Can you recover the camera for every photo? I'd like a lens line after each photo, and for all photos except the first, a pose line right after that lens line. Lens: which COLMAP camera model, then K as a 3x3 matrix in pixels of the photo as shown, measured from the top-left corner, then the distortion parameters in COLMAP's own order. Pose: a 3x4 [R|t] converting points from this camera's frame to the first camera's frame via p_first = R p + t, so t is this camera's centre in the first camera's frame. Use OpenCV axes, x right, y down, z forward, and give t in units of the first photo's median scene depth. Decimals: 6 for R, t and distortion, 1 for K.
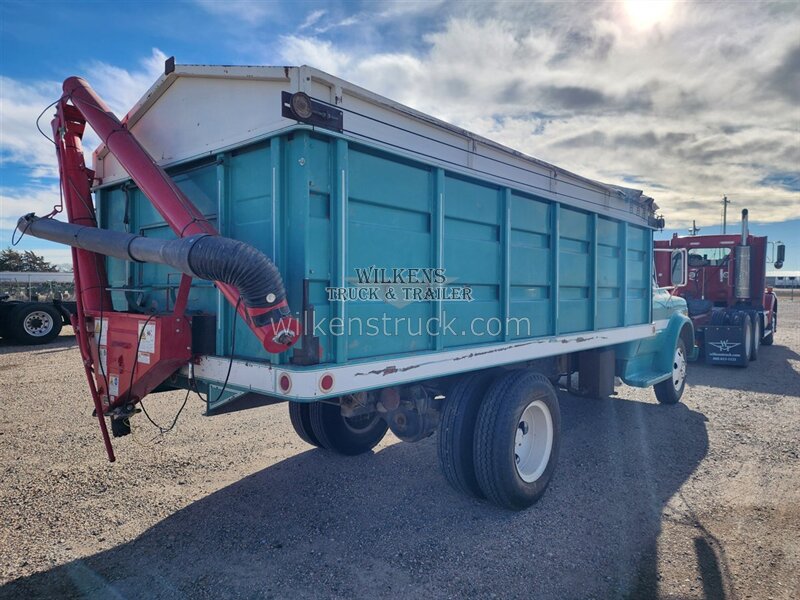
lens RADIAL K [[539.5, 0, 390.5], [0, 539.5, 299.8], [0, 0, 1]] dist [0.034666, -0.002652]
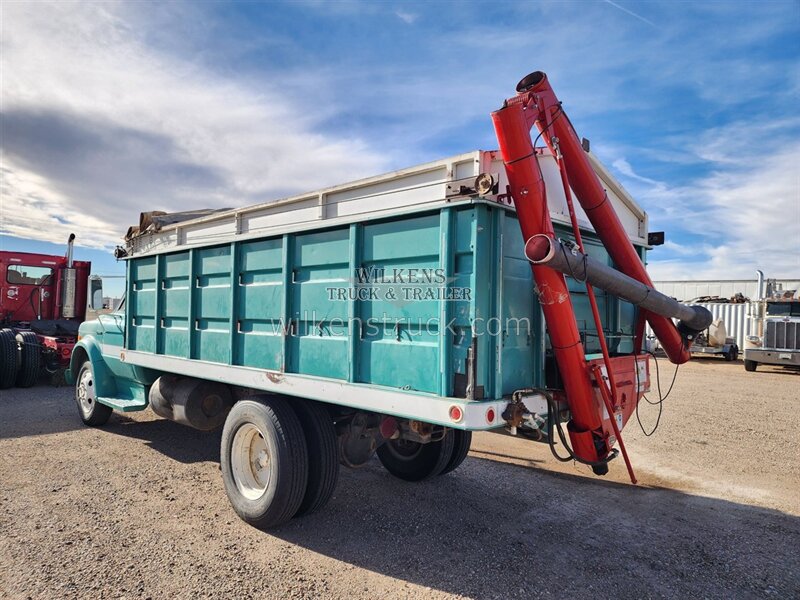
lens RADIAL K [[539.5, 0, 390.5], [0, 539.5, 299.8], [0, 0, 1]] dist [0.034666, -0.002652]
pose [[0.044786, 0.019448, 0.998807, -0.388152], [-0.000997, 0.999811, -0.019423, -0.017368], [-0.998996, -0.000126, 0.044797, 0.333215]]
